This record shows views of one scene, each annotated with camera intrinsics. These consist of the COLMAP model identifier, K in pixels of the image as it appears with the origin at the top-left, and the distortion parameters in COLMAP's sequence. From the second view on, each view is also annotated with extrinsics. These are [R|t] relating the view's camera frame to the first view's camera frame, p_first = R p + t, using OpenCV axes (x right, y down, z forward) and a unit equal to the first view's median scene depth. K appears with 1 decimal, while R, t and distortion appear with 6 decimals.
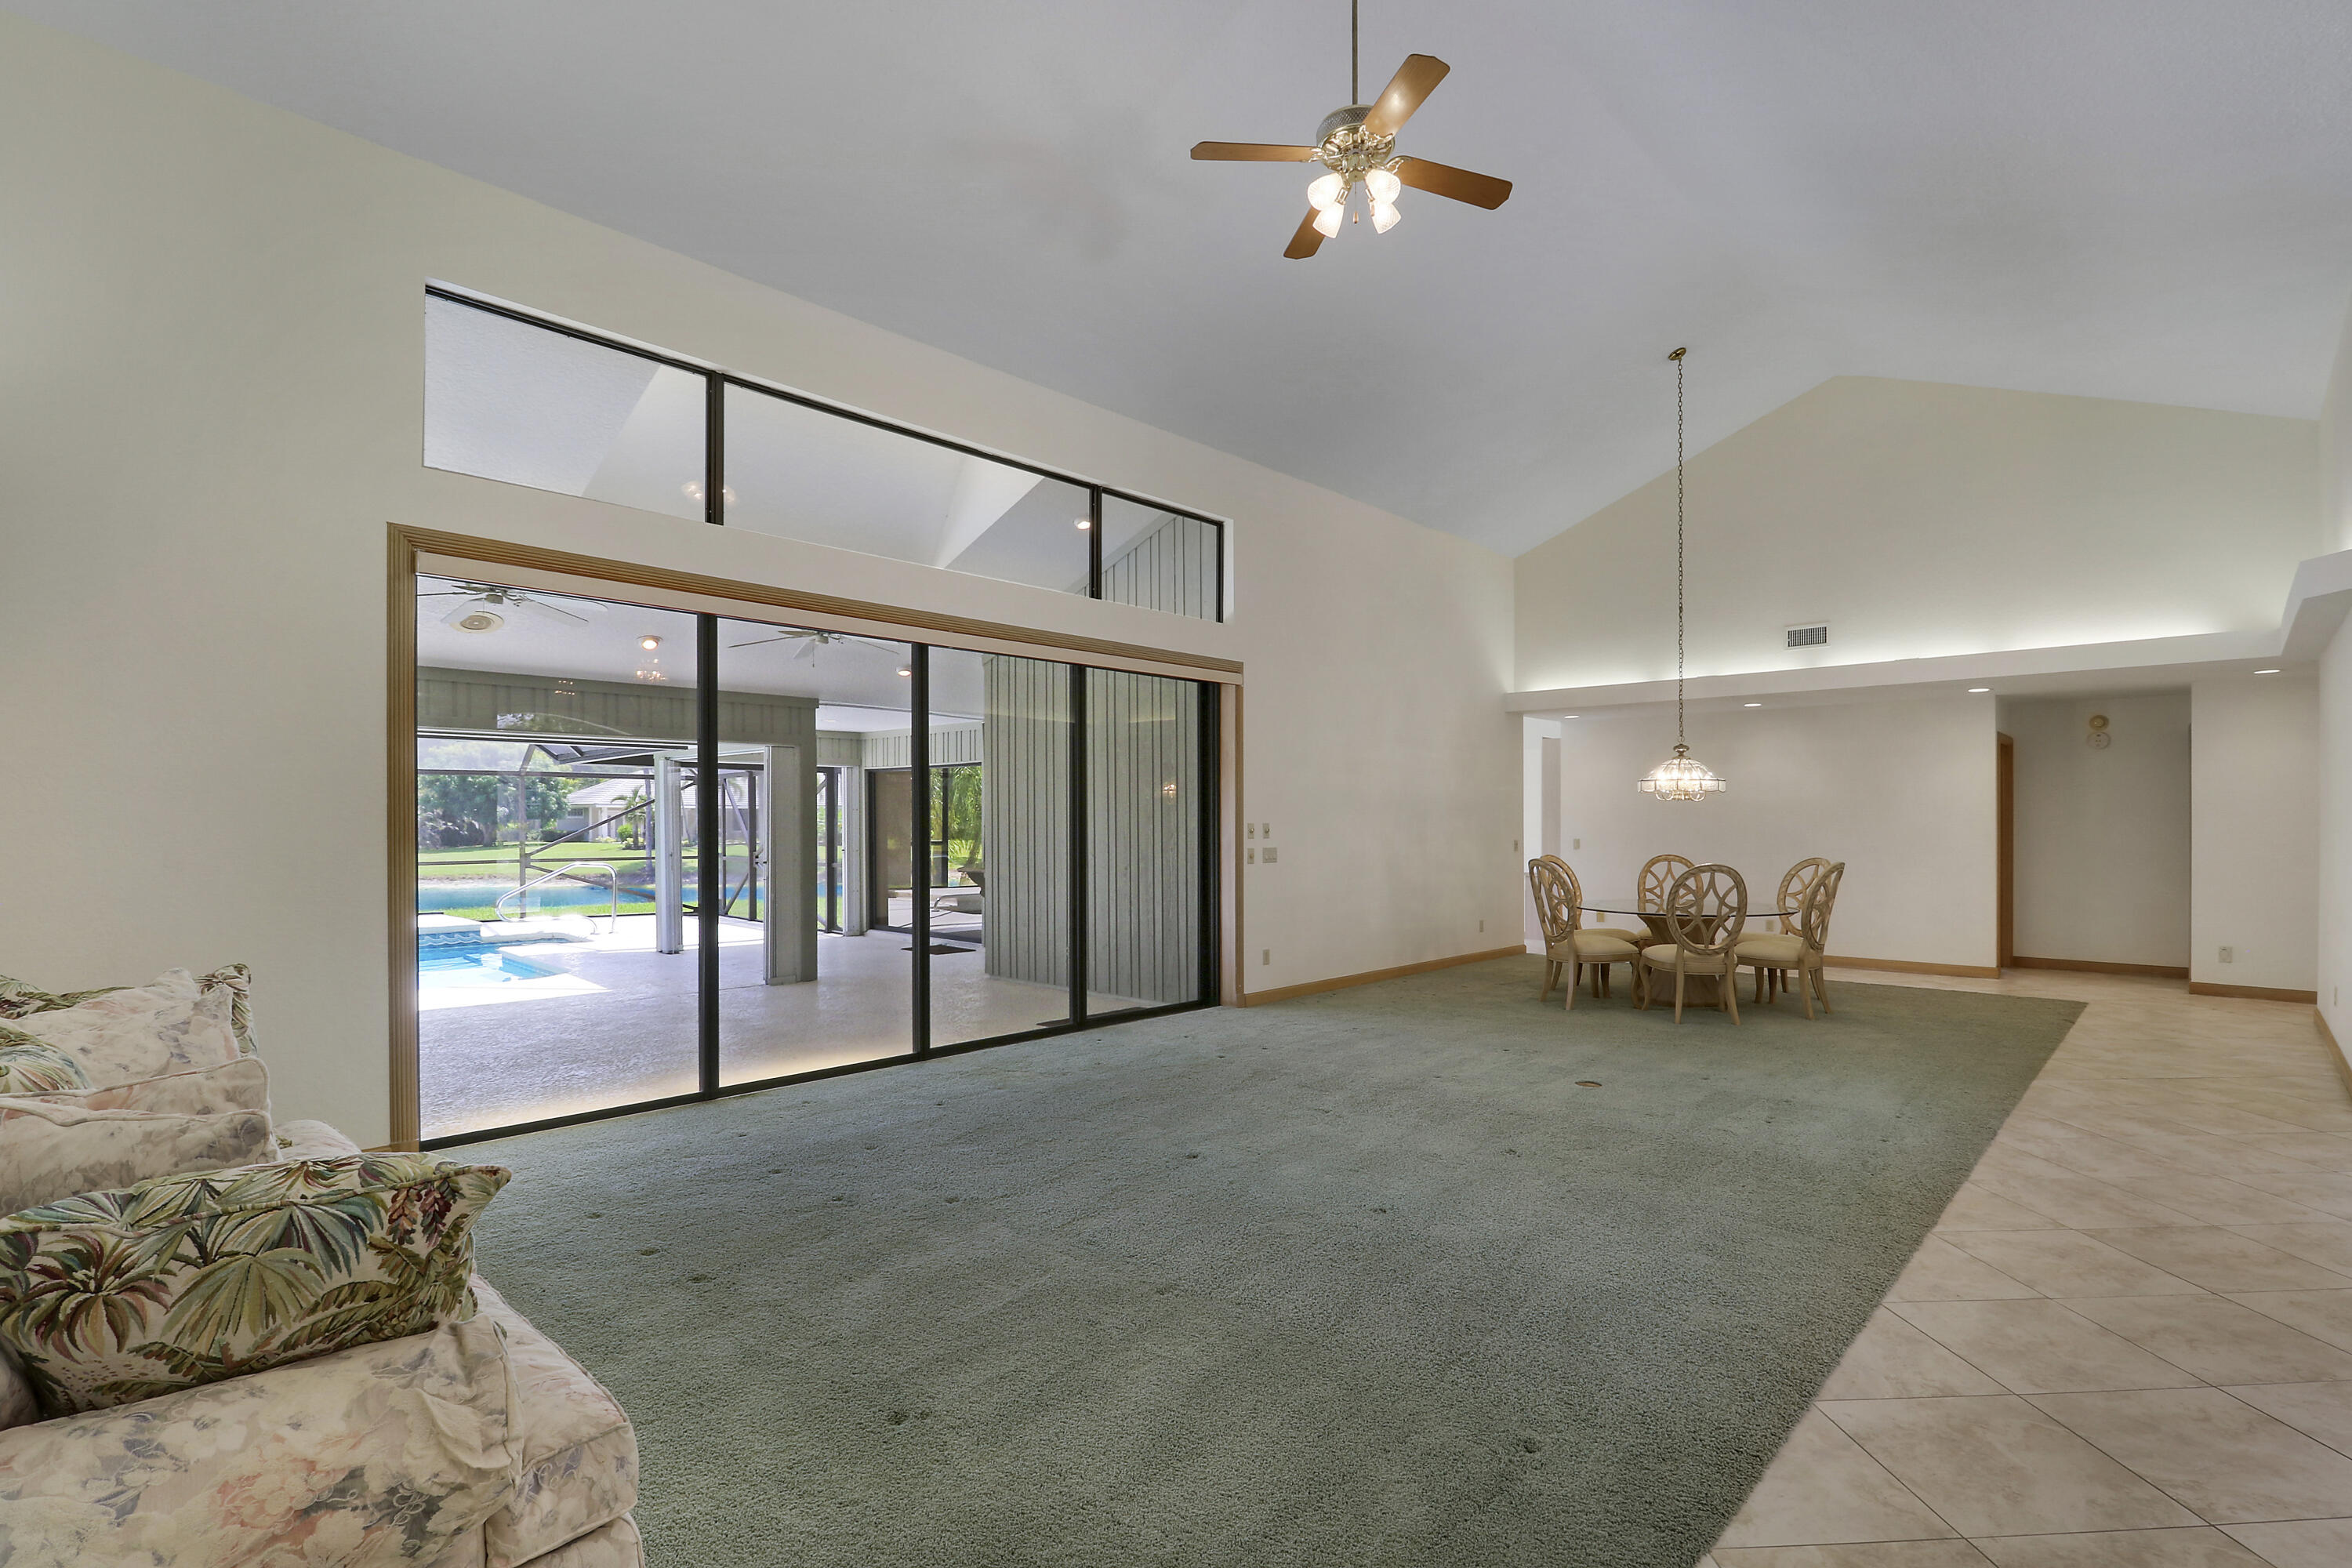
lens RADIAL K [[1179.0, 0, 1184.9], [0, 1179.0, 824.6], [0, 0, 1]] dist [-0.002101, -0.000167]
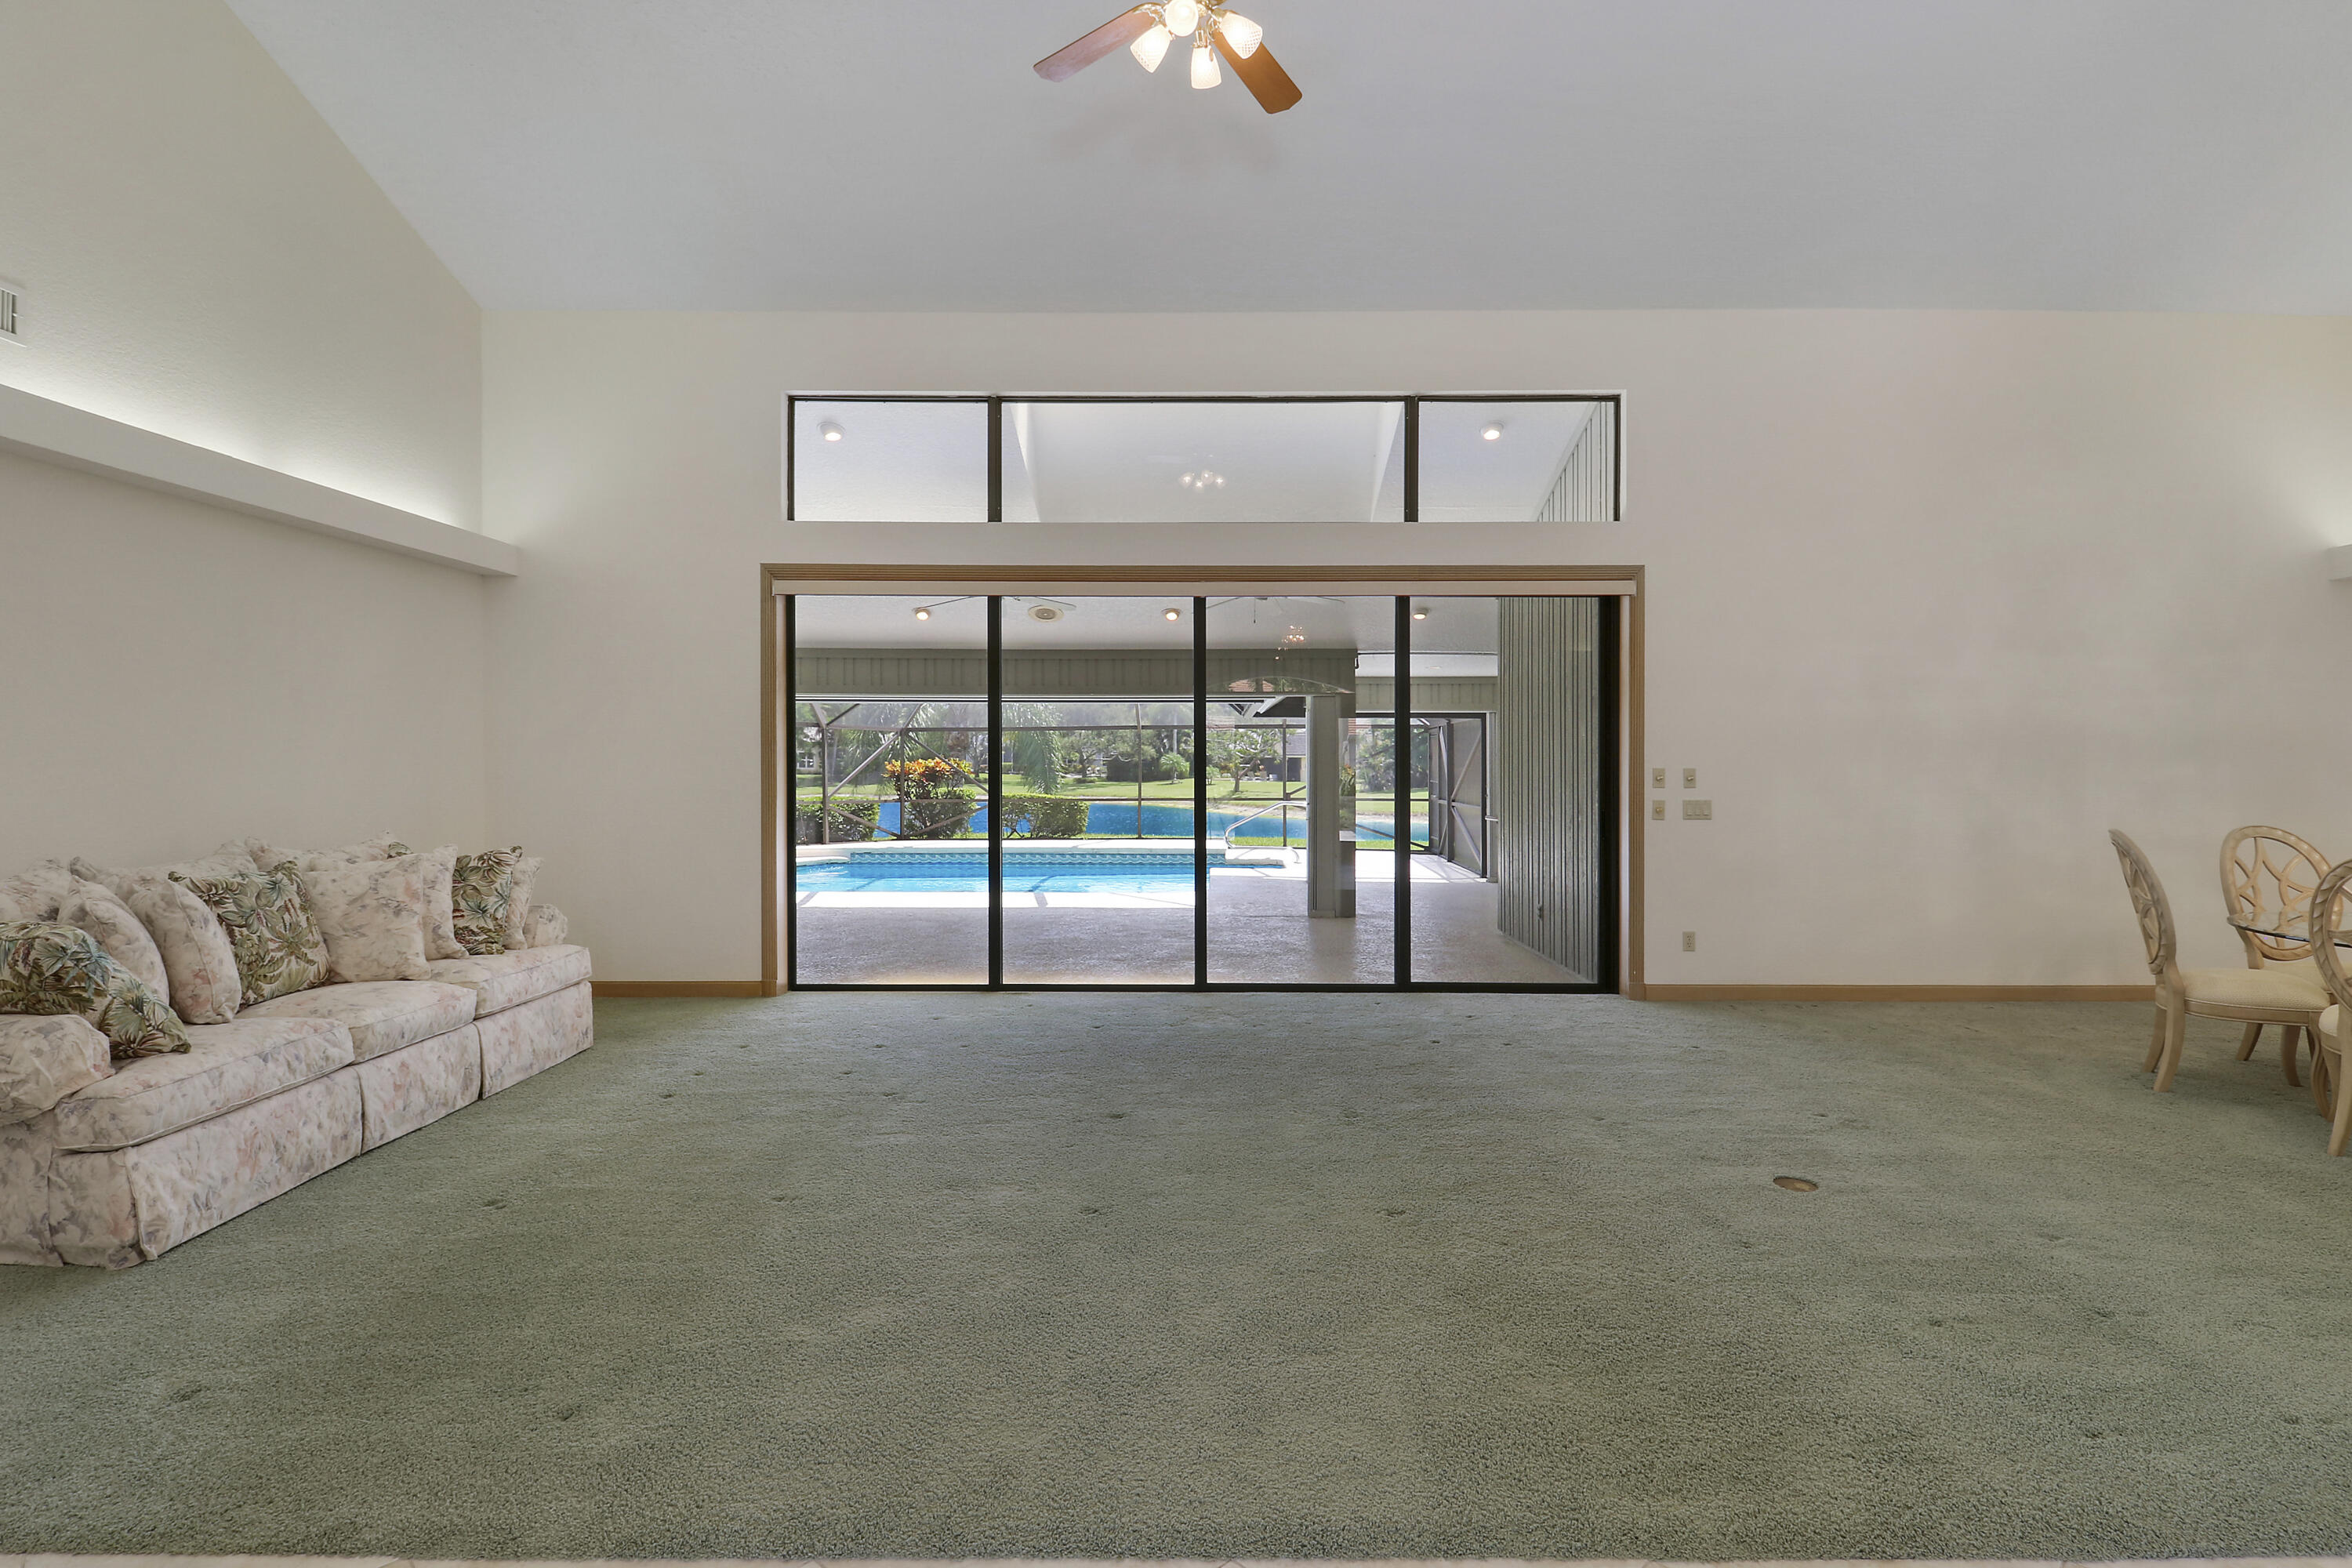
lens RADIAL K [[1153.6, 0, 1180.9], [0, 1153.6, 776.1], [0, 0, 1]] dist [-0.003347, -0.000753]
pose [[0.642457, 0.007401, -0.766286, 0.444573], [-0.005584, 0.999972, 0.004976, 0.001820], [0.766302, 0.001082, 0.642480, 0.263619]]
